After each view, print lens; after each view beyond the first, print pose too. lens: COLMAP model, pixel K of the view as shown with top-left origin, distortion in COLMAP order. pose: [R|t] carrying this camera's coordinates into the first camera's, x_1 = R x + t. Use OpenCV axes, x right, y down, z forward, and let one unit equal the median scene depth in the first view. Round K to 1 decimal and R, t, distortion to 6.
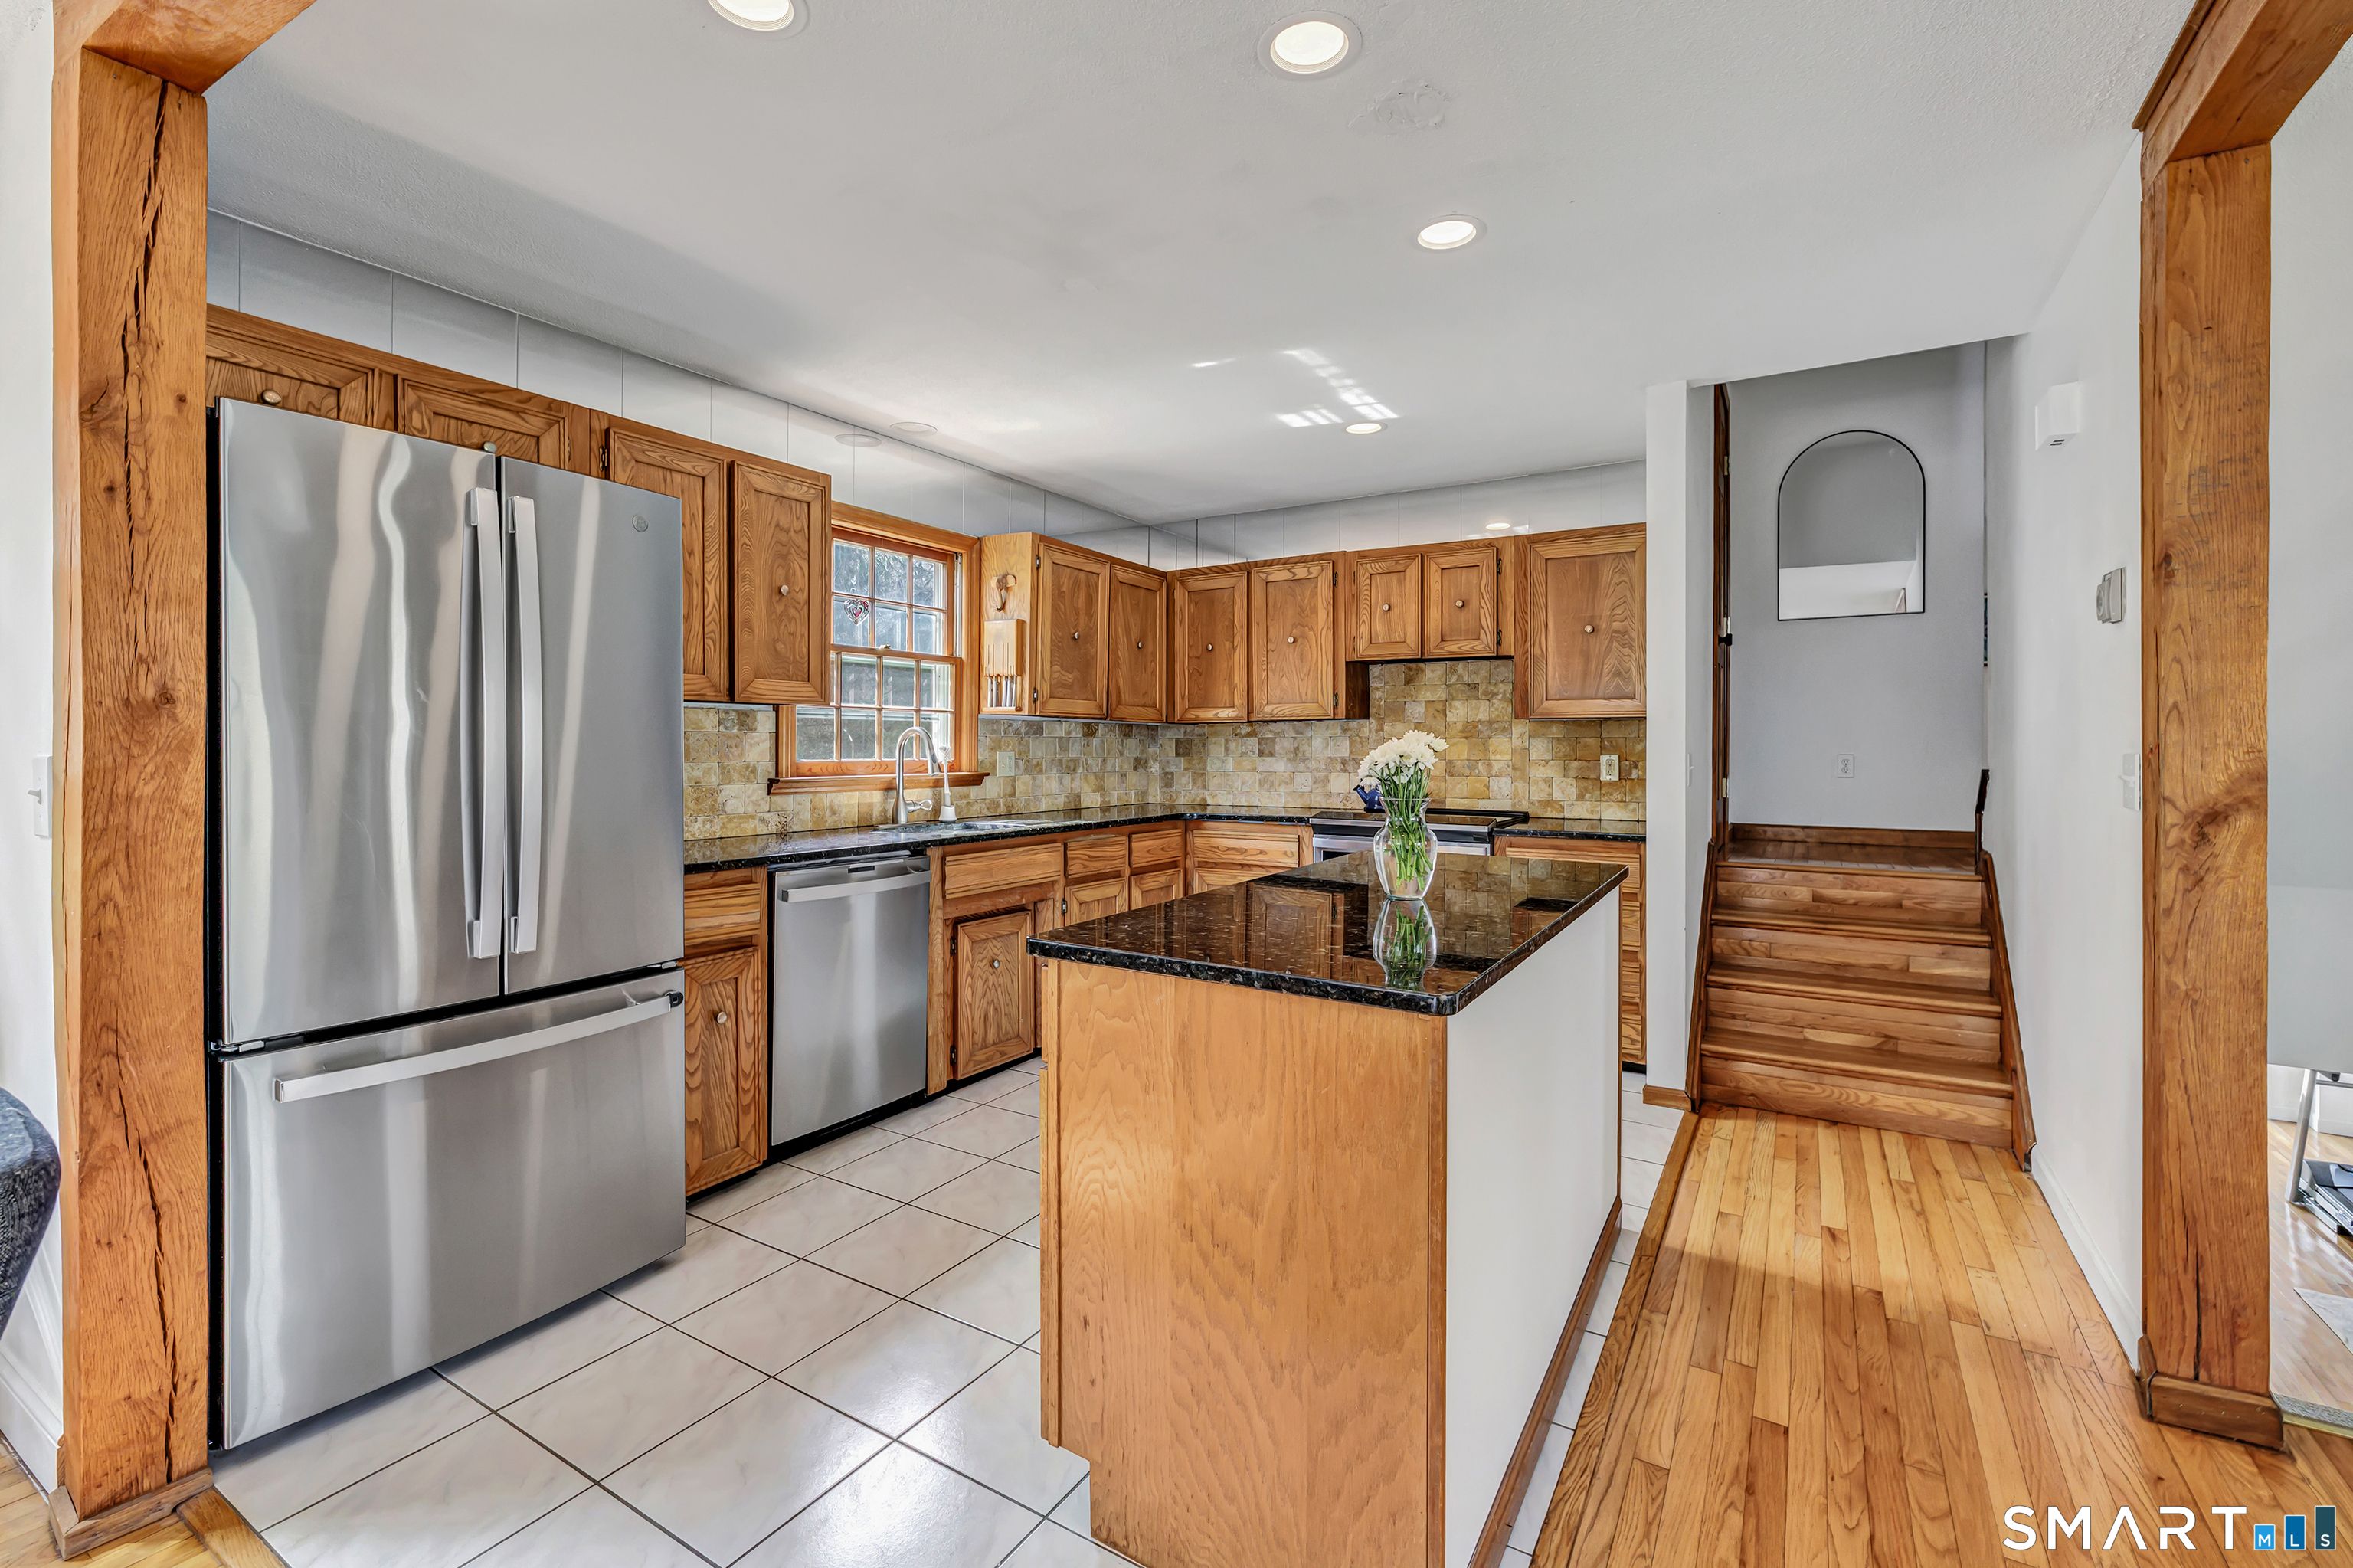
lens RADIAL K [[1044.2, 0, 1168.1], [0, 1044.2, 747.5], [0, 0, 1]] dist [0.013322, 0.000630]
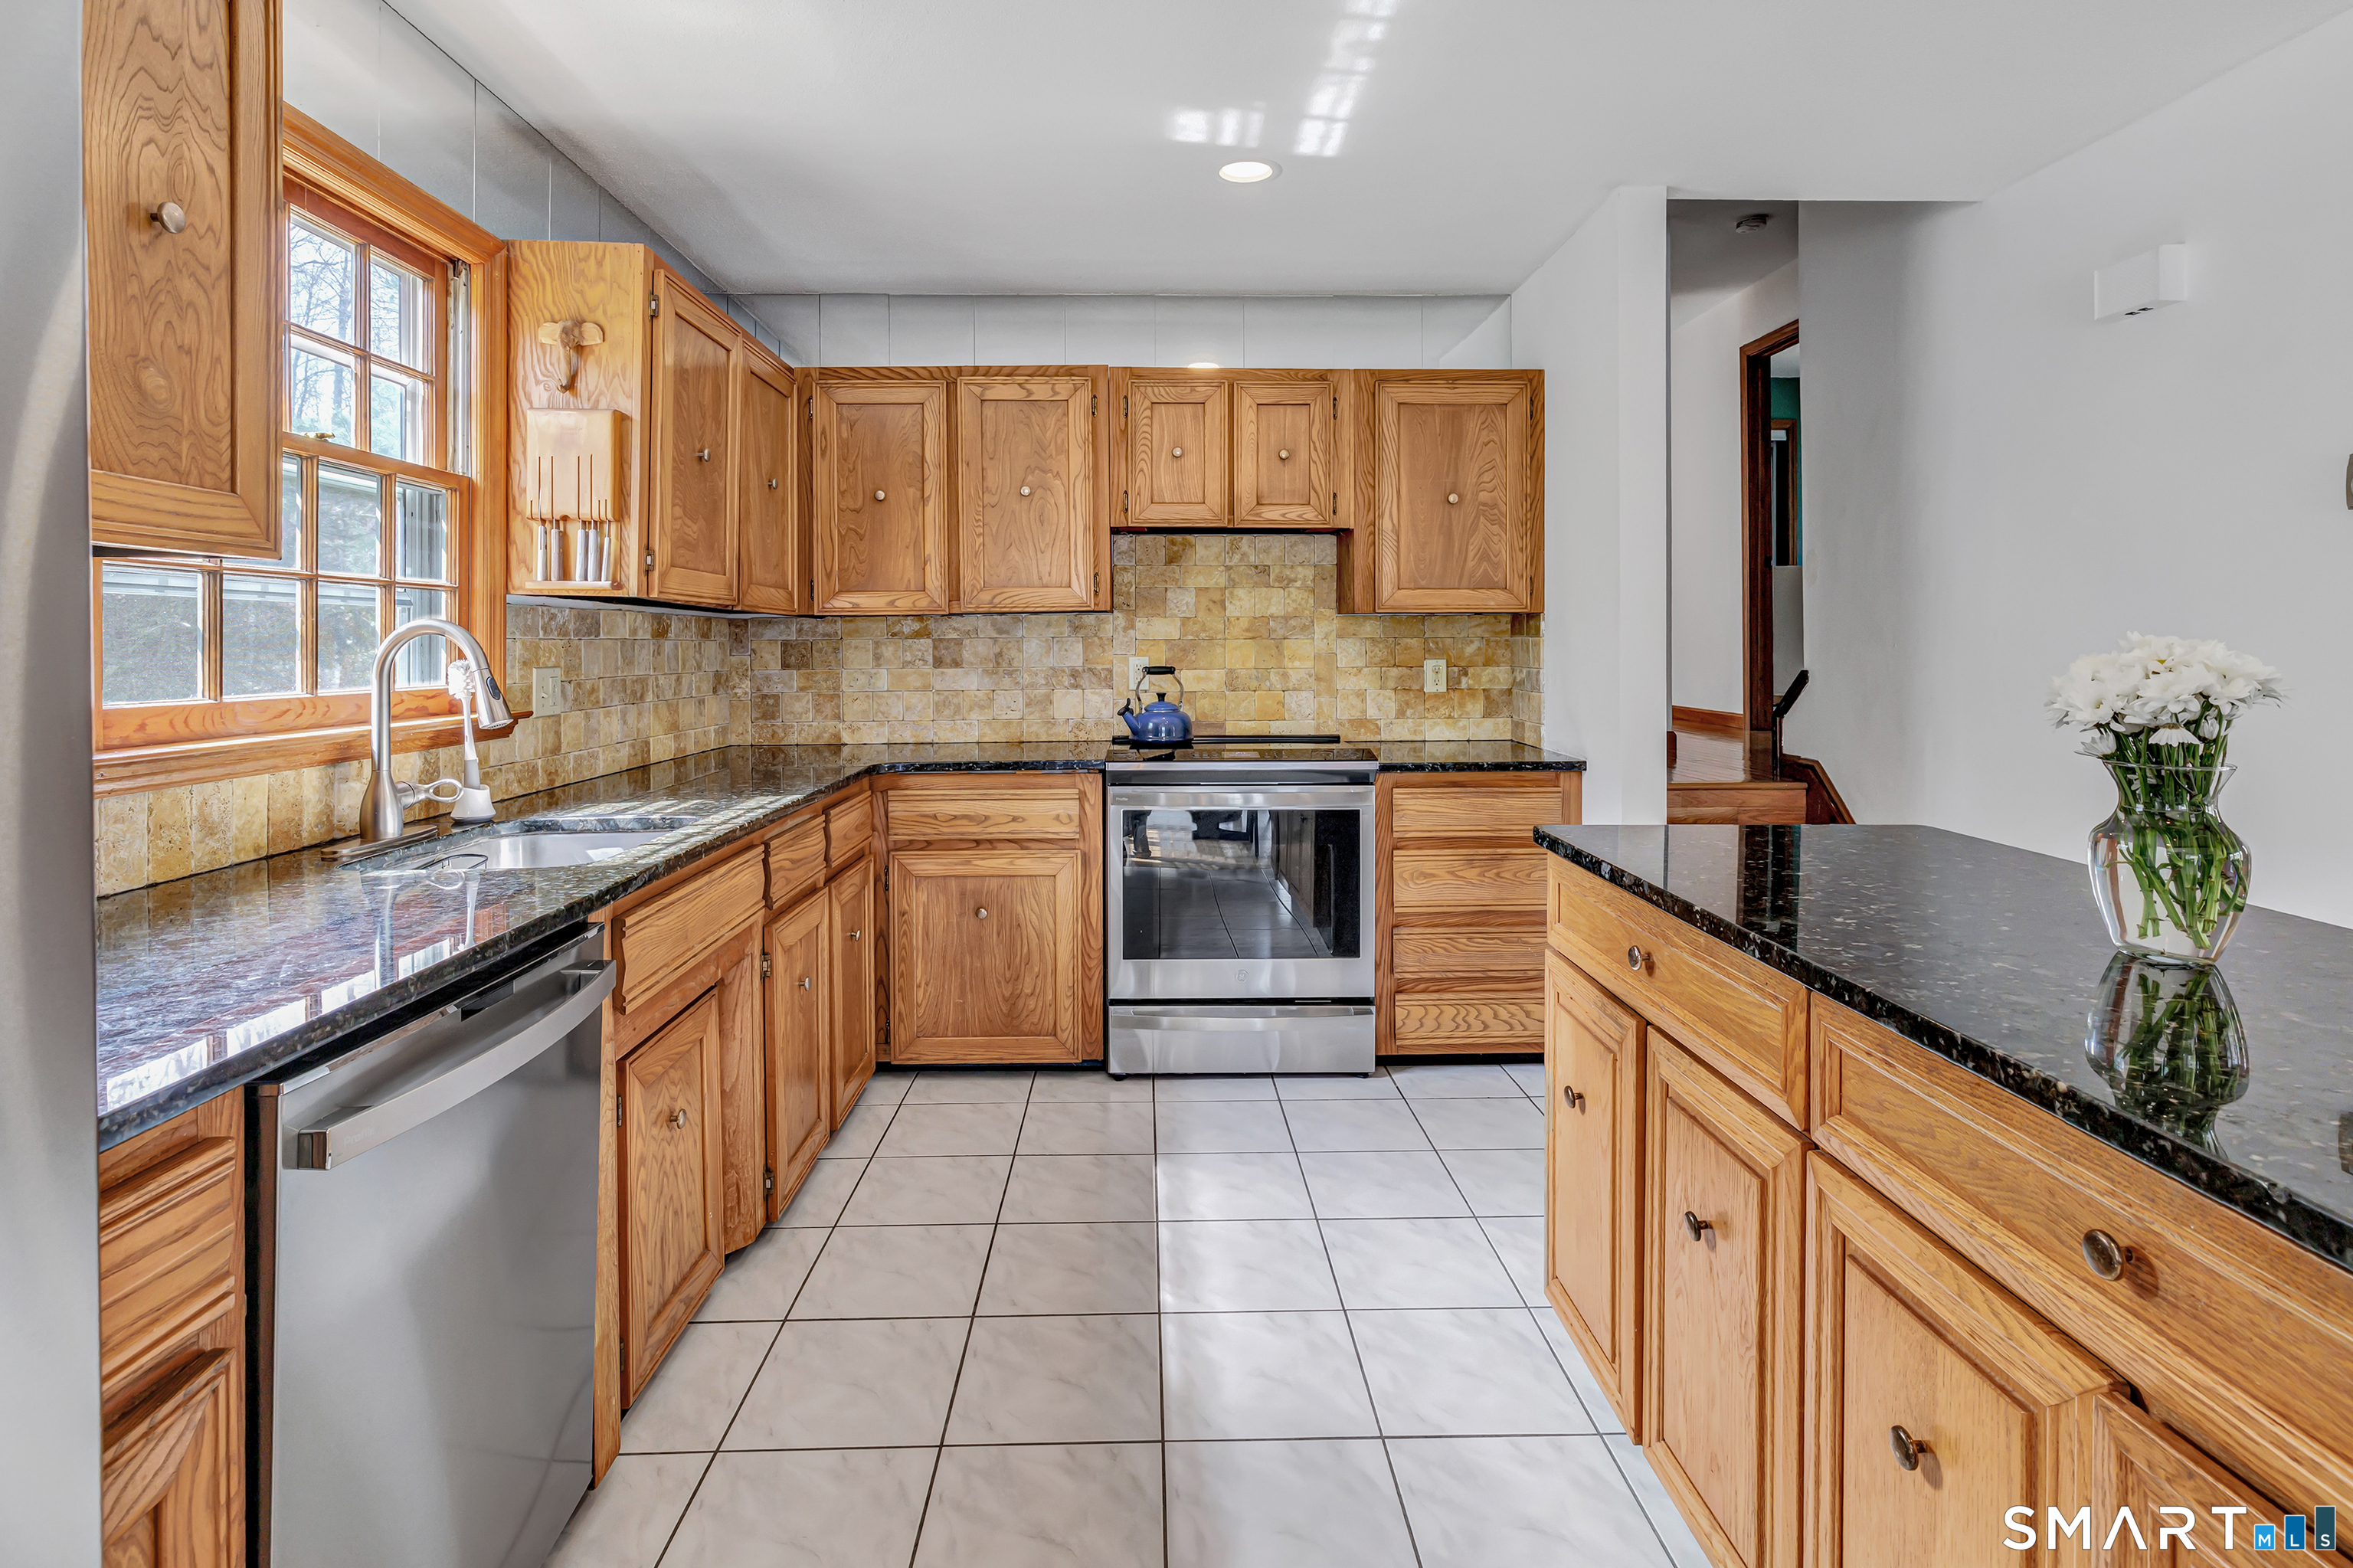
lens RADIAL K [[1145.9, 0, 1175.2], [0, 1145.9, 647.8], [0, 0, 1]] dist [0.002073, -0.000085]
pose [[0.831612, -0.007519, 0.555306, -0.216550], [0.006804, 0.999971, 0.003351, -0.006014], [-0.555315, 0.000992, 0.831639, 0.361003]]
